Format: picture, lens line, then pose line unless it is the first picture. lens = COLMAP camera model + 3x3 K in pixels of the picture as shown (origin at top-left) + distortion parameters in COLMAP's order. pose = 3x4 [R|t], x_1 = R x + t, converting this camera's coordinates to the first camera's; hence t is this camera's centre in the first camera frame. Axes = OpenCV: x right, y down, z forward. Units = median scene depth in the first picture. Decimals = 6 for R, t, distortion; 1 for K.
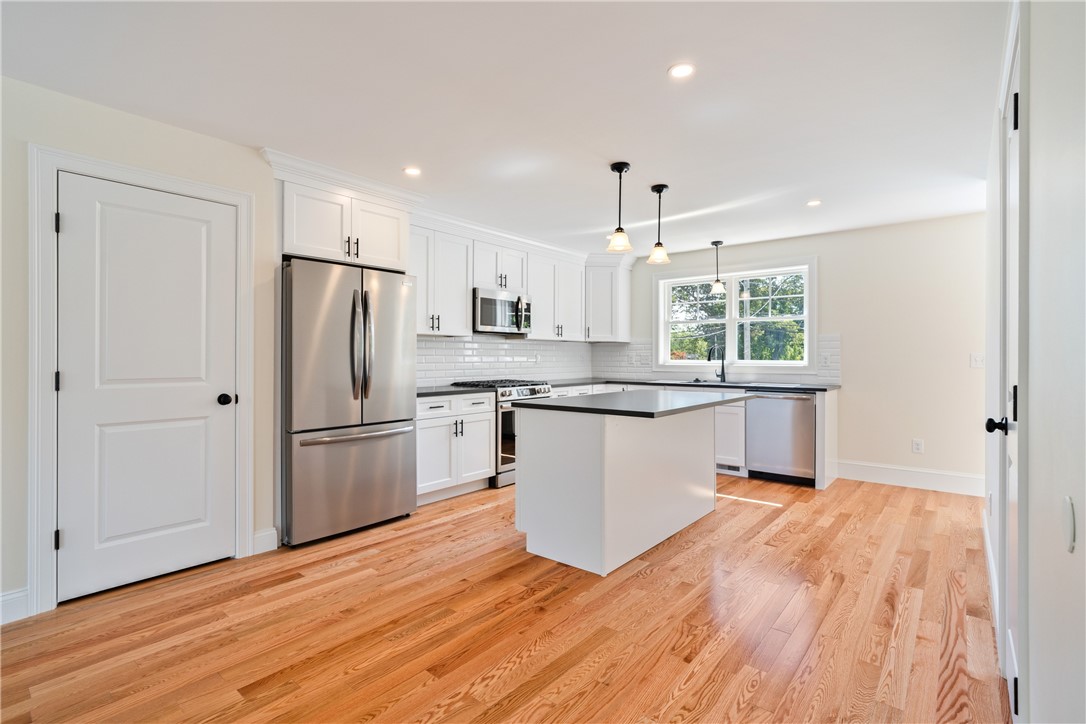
lens RADIAL K [[517.4, 0, 553.1], [0, 517.4, 359.0], [0, 0, 1]] dist [-0.018485, 0.009149]
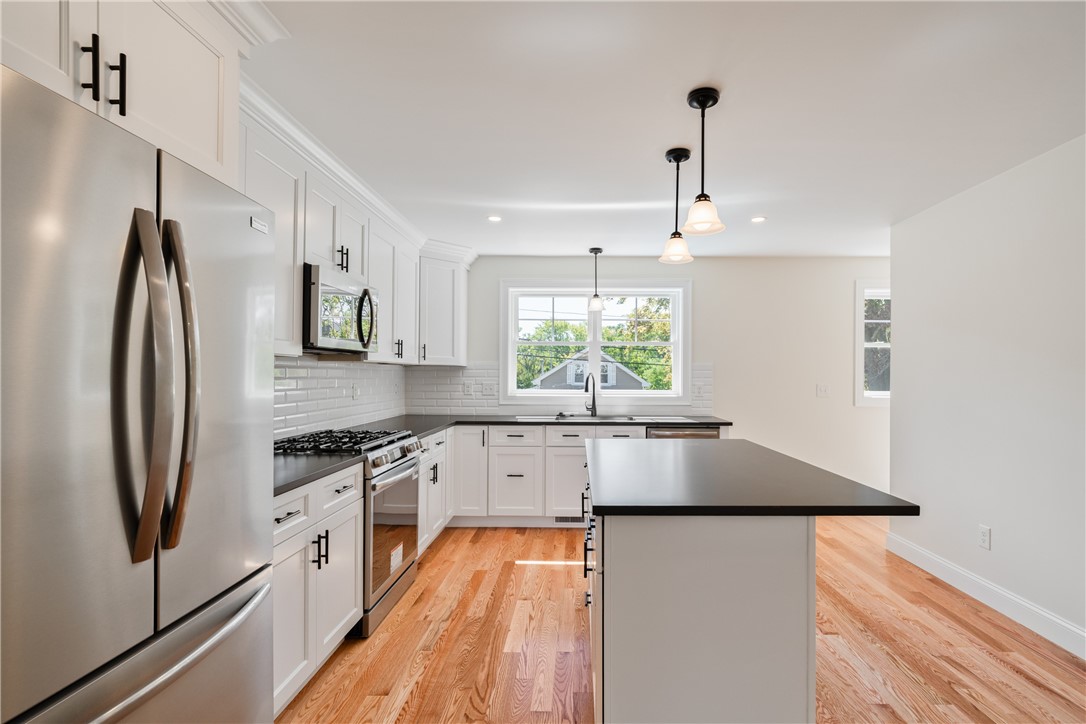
lens RADIAL K [[517.4, 0, 573.2], [0, 517.4, 374.0], [0, 0, 1]] dist [-0.018485, 0.009149]
pose [[0.787313, 0.003711, 0.616542, -0.296848], [-0.000971, 0.999988, -0.004780, -0.027547], [-0.616552, 0.003165, 0.787308, 0.481137]]
